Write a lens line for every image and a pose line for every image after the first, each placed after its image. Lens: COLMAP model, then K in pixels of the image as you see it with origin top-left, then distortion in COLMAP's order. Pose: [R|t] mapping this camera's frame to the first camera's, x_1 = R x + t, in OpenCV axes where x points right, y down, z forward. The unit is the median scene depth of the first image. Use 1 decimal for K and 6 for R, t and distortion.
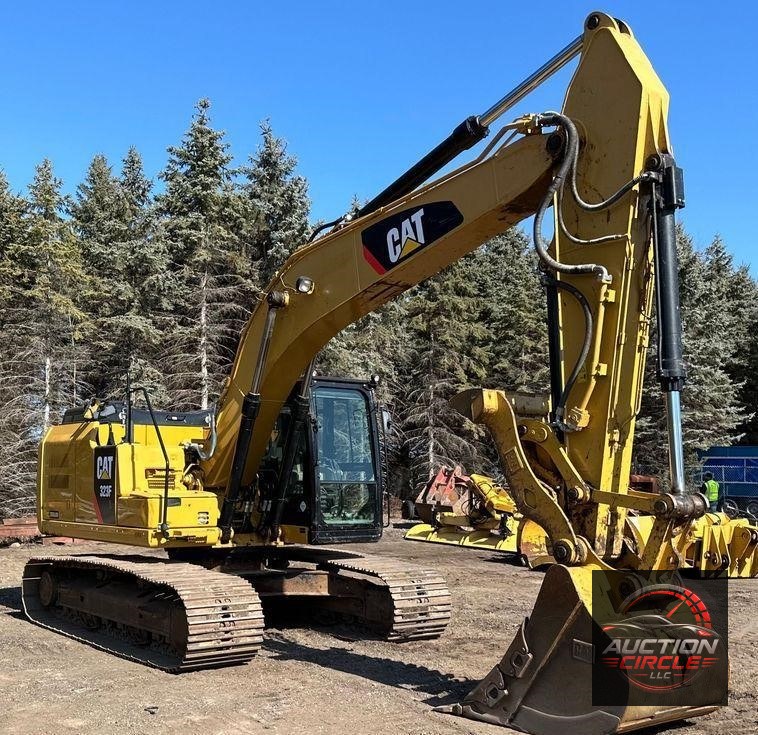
lens RADIAL K [[957.9, 0, 324.8], [0, 957.9, 413.3], [0, 0, 1]] dist [0.050985, -0.000718]
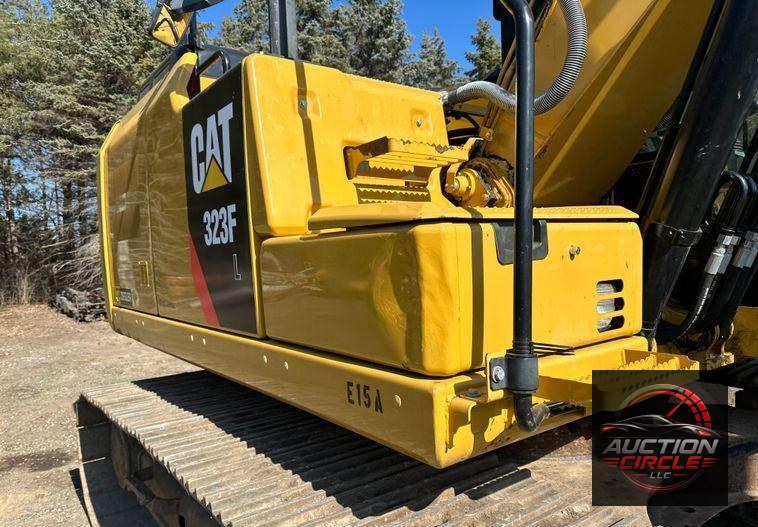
lens RADIAL K [[556.1, 0, 391.4], [0, 556.1, 282.1], [0, 0, 1]] dist [-0.001266, -0.005248]
pose [[0.998987, -0.040558, 0.019485, -0.192076], [0.038005, 0.992386, 0.117156, 0.087229], [-0.024088, -0.116297, 0.992922, 0.889059]]
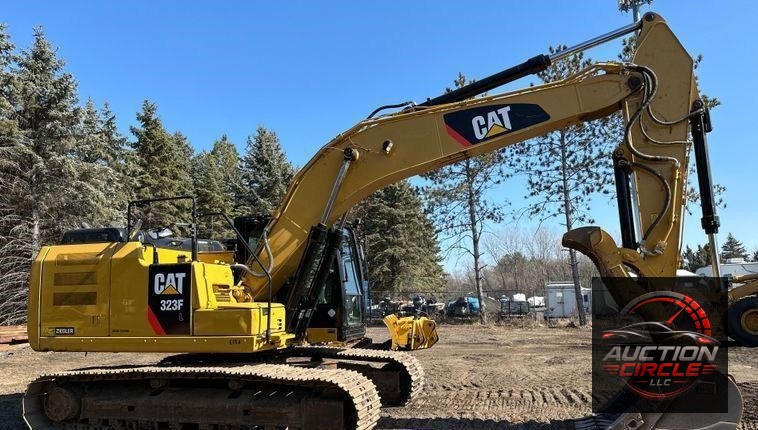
lens RADIAL K [[551.0, 0, 405.7], [0, 551.0, 239.9], [0, 0, 1]] dist [0.091627, -0.116434]
pose [[0.775156, 0.053915, 0.629465, -0.463815], [-0.026751, 0.998259, -0.052561, 0.036385], [-0.631203, 0.023904, 0.775249, 0.367711]]
